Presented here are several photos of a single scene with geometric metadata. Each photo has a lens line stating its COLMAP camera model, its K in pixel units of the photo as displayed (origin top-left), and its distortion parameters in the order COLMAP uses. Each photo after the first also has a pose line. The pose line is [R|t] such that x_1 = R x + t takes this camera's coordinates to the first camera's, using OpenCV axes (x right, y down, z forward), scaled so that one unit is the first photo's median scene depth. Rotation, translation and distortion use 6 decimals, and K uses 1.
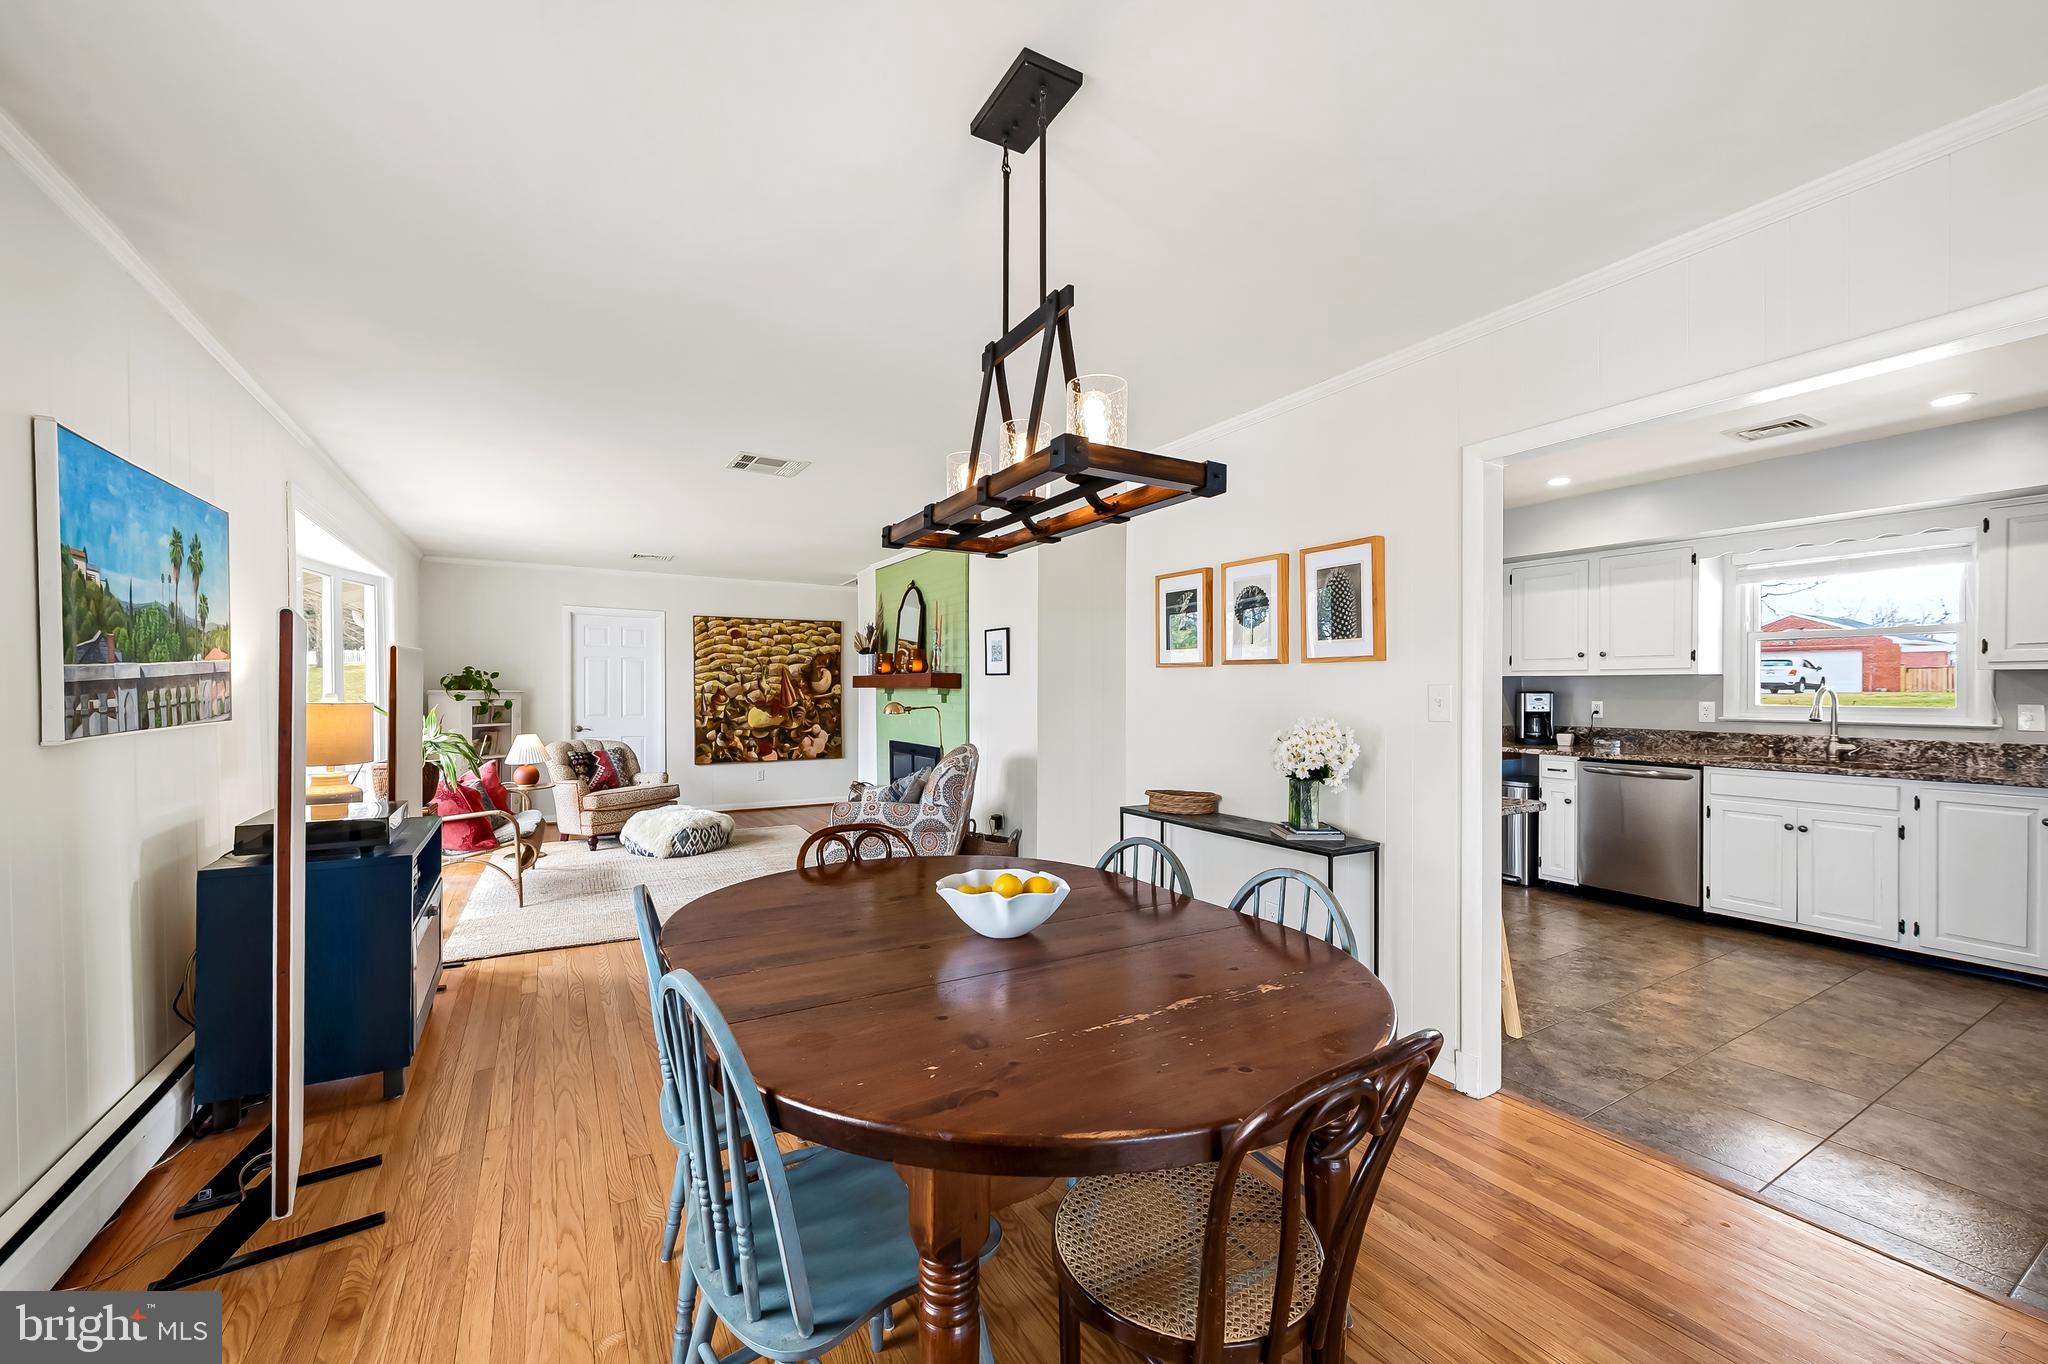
lens RADIAL K [[807.6, 0, 1025.2], [0, 807.6, 696.5], [0, 0, 1]] dist [0.005226, 0.000971]
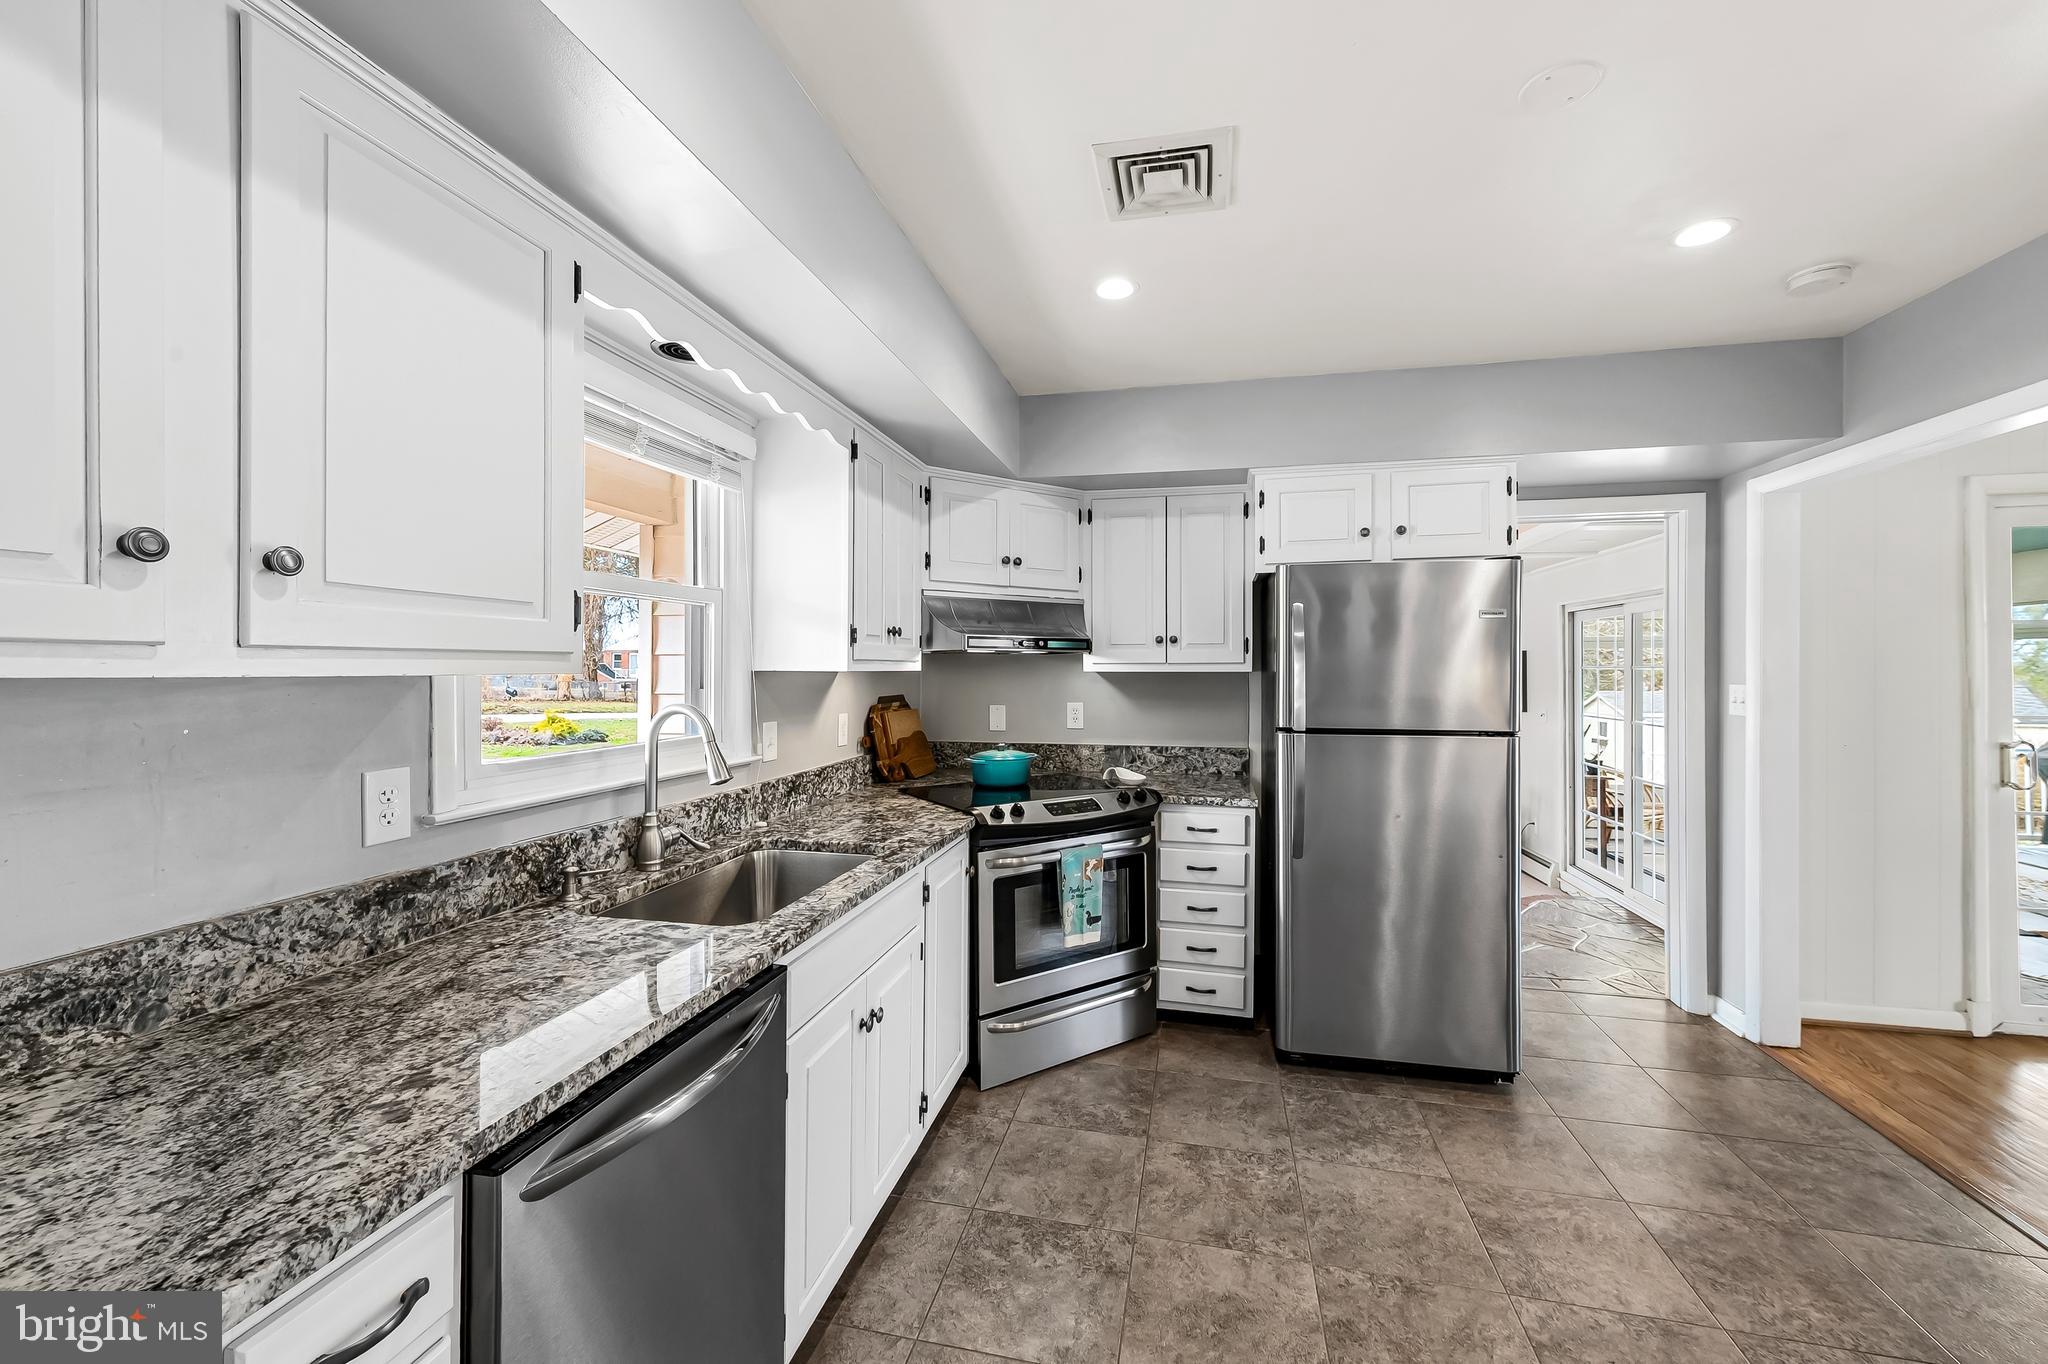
lens RADIAL K [[807.6, 0, 1040.3], [0, 807.6, 669.8], [0, 0, 1]] dist [0.005226, 0.000971]
pose [[-0.733184, -0.001217, 0.680029, 0.456322], [0.006202, 0.999945, 0.008476, -0.028091], [-0.680002, 0.010432, -0.733136, 1.000505]]
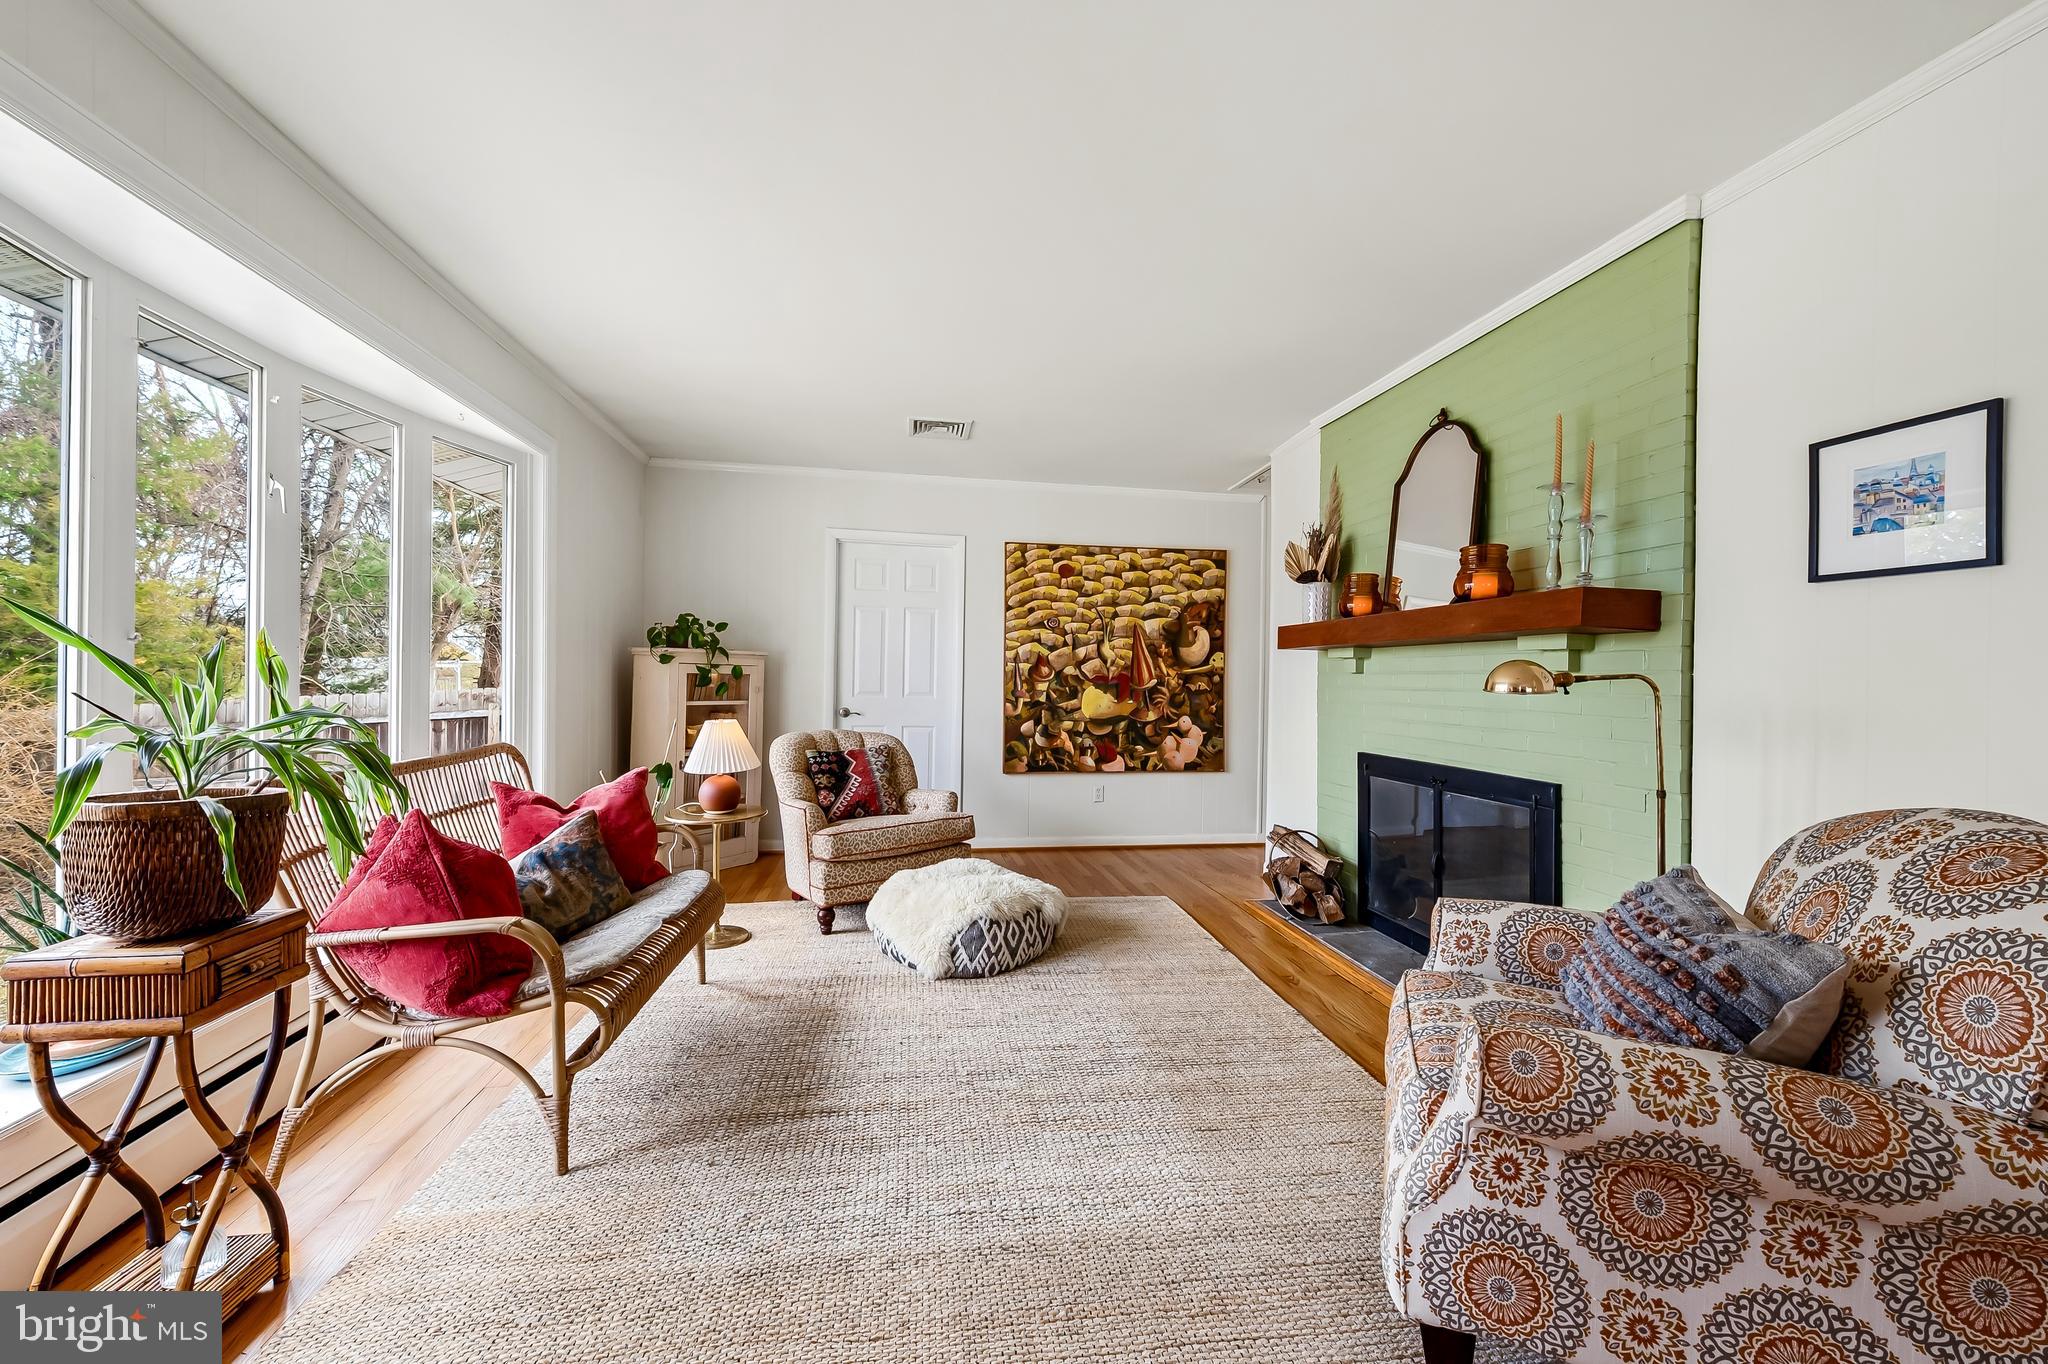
lens RADIAL K [[807.6, 0, 1028.2], [0, 807.6, 683.7], [0, 0, 1]] dist [0.005226, 0.000971]
pose [[0.932868, 0.014226, -0.359938, -0.281786], [-0.016864, 0.999849, -0.004189, 0.027002], [0.359824, 0.009978, 0.932967, 0.718158]]
